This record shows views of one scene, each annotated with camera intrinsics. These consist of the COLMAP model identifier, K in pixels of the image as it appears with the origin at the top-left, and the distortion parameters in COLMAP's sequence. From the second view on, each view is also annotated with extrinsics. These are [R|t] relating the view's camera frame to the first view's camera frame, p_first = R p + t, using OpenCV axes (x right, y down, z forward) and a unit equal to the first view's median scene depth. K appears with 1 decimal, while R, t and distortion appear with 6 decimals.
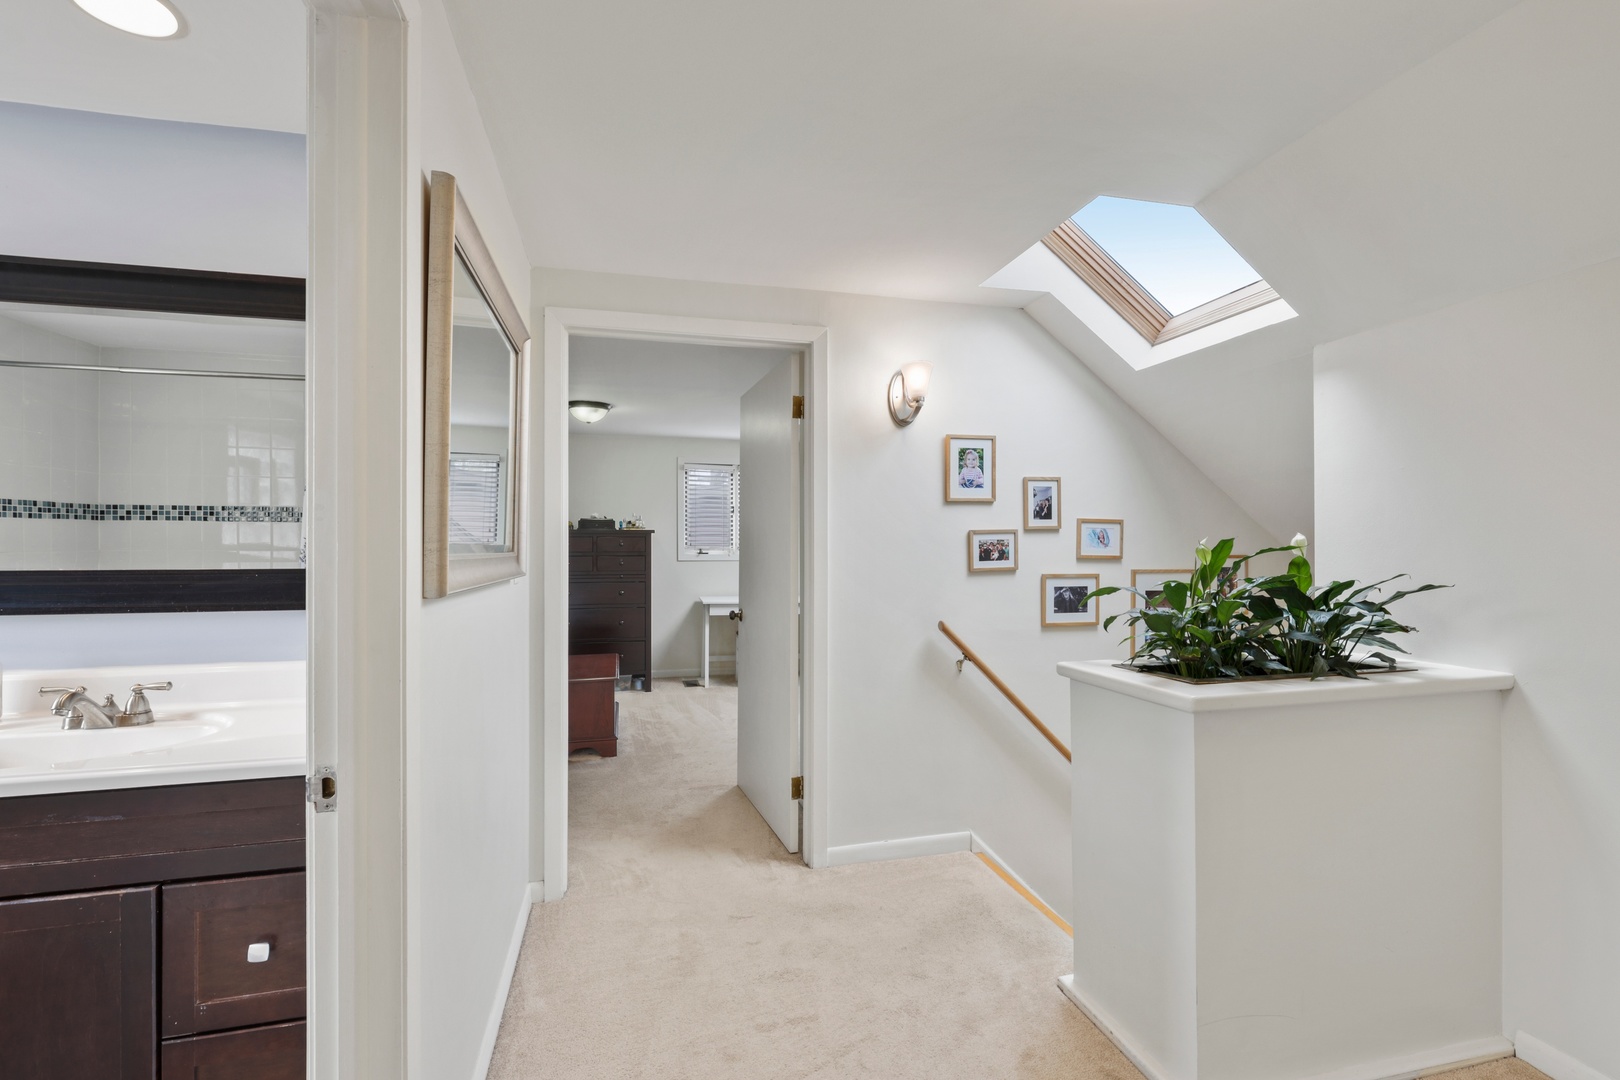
lens RADIAL K [[723.6, 0, 808.0], [0, 723.6, 545.3], [0, 0, 1]] dist [0.000455, -0.000200]
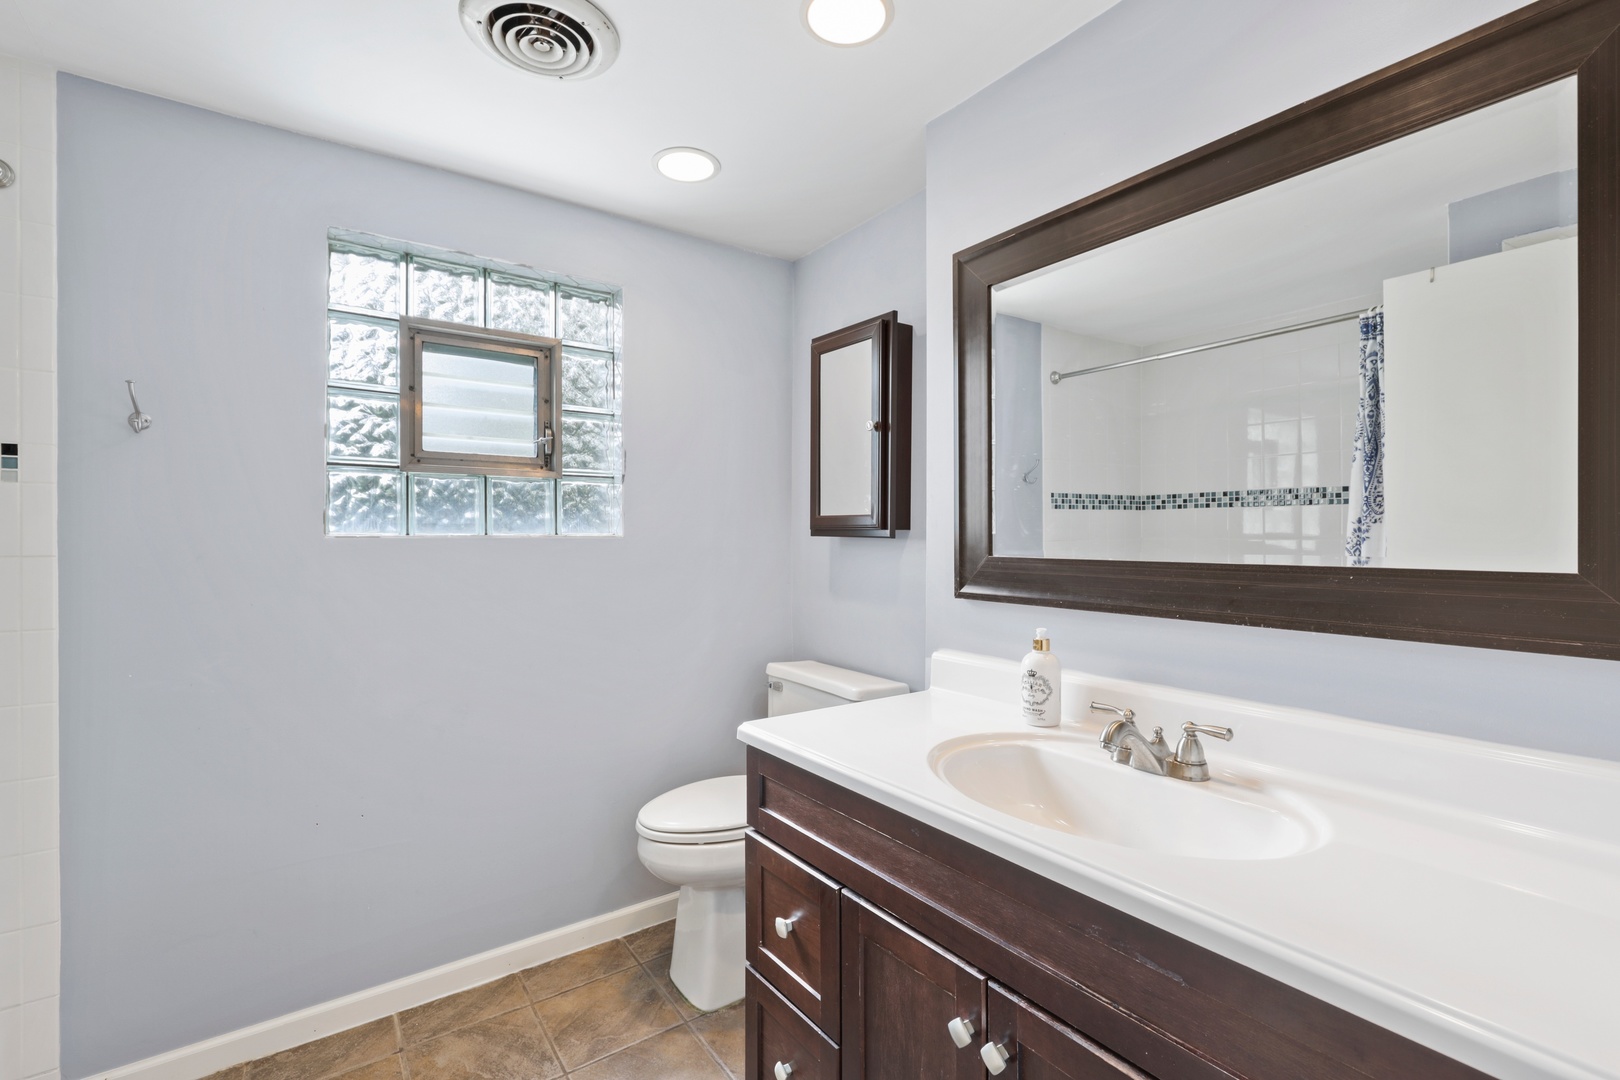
lens RADIAL K [[723.6, 0, 807.6], [0, 723.6, 539.0], [0, 0, 1]] dist [0.000455, -0.000200]
pose [[0.358498, 0.003386, -0.933524, -0.164321], [0.001585, 0.999990, 0.004236, 0.002624], [0.933529, -0.002998, 0.358489, 0.162726]]
